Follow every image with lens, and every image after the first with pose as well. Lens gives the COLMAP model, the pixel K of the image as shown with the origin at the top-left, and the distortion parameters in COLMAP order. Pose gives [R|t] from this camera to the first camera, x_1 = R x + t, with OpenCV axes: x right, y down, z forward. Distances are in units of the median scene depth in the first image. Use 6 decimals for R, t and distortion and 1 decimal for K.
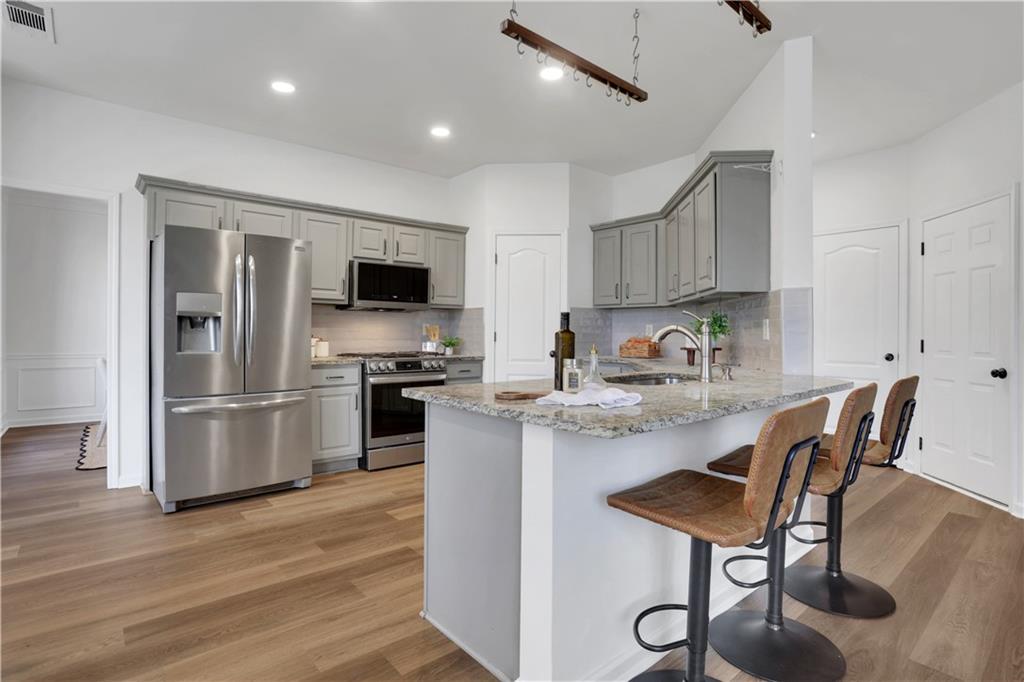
lens RADIAL K [[521.3, 0, 512.0], [0, 521.3, 341.0], [0, 0, 1]] dist [-0.000994, 0.000009]
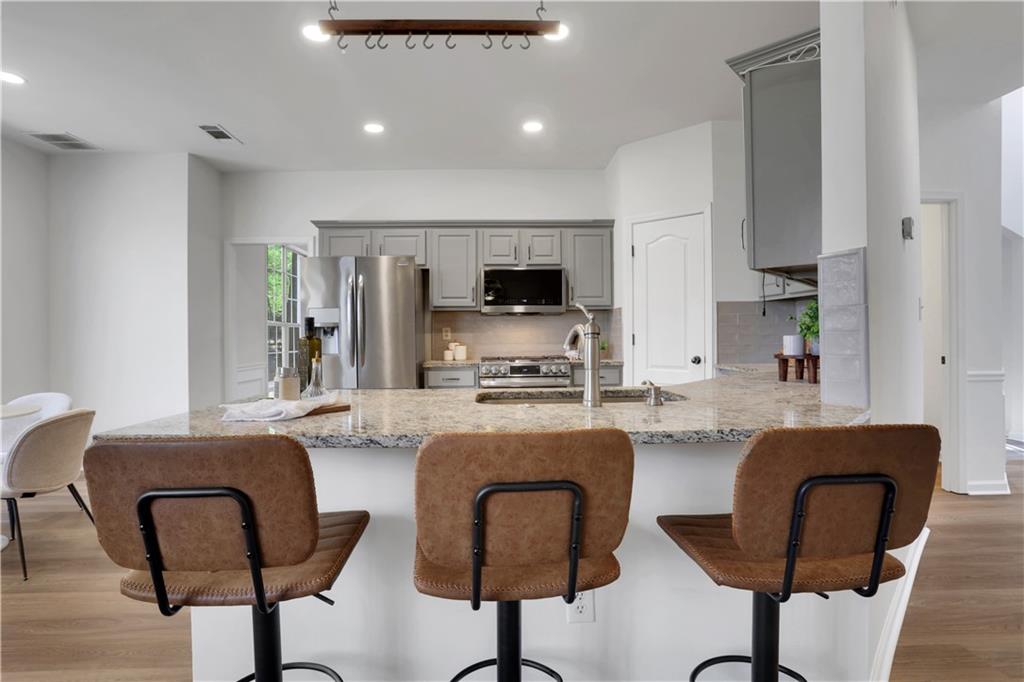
lens RADIAL K [[521.3, 0, 512.0], [0, 521.3, 341.0], [0, 0, 1]] dist [-0.000994, 0.000009]
pose [[0.795069, -0.005949, -0.606489, 0.371131], [0.003933, 0.999981, -0.004653, -0.002915], [0.606506, 0.001314, 0.795078, 0.195584]]
